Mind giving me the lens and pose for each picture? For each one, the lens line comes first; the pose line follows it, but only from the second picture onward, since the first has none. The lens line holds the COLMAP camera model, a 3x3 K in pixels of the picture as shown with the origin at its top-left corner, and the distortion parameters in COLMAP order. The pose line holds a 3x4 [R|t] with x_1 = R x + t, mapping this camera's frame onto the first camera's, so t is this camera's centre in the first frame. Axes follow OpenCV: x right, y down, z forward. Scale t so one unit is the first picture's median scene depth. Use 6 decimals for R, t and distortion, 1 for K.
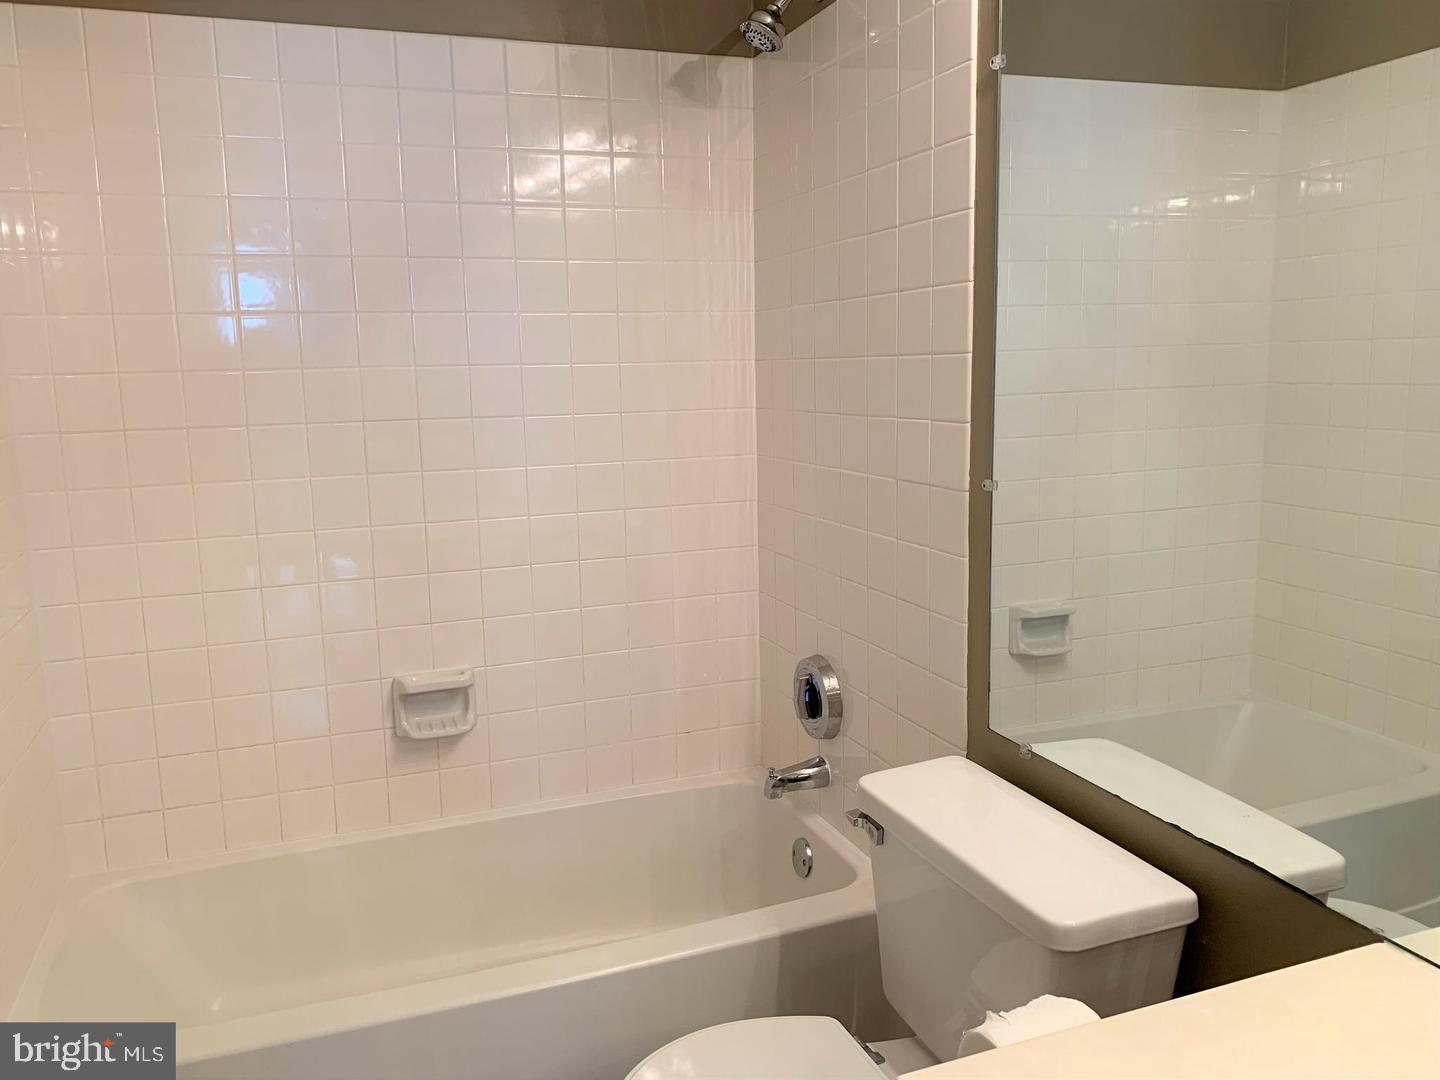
lens RADIAL K [[1108.4, 0, 718.3], [0, 1108.4, 534.5], [0, 0, 1]] dist [0.060799, -0.071745]
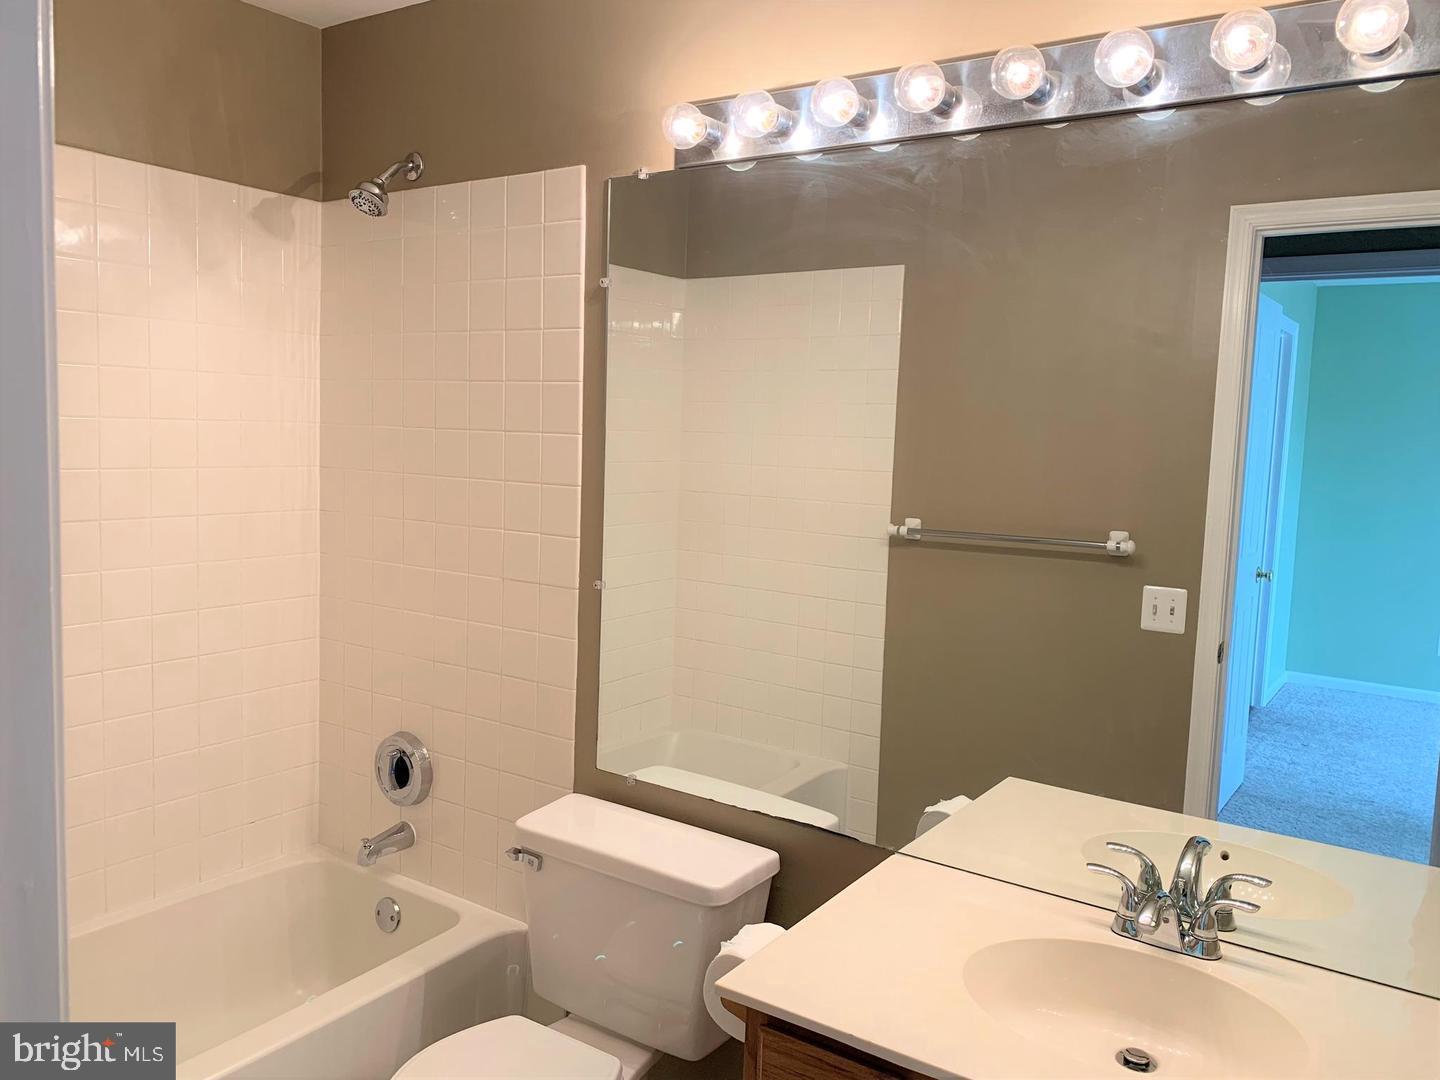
lens RADIAL K [[1108.4, 0, 715.0], [0, 1108.4, 539.5], [0, 0, 1]] dist [0.060799, -0.071745]
pose [[0.816388, -0.007523, 0.577454, -0.315090], [0.037107, 0.998532, -0.039452, -0.031440], [-0.576310, 0.053636, 0.815469, -0.131641]]
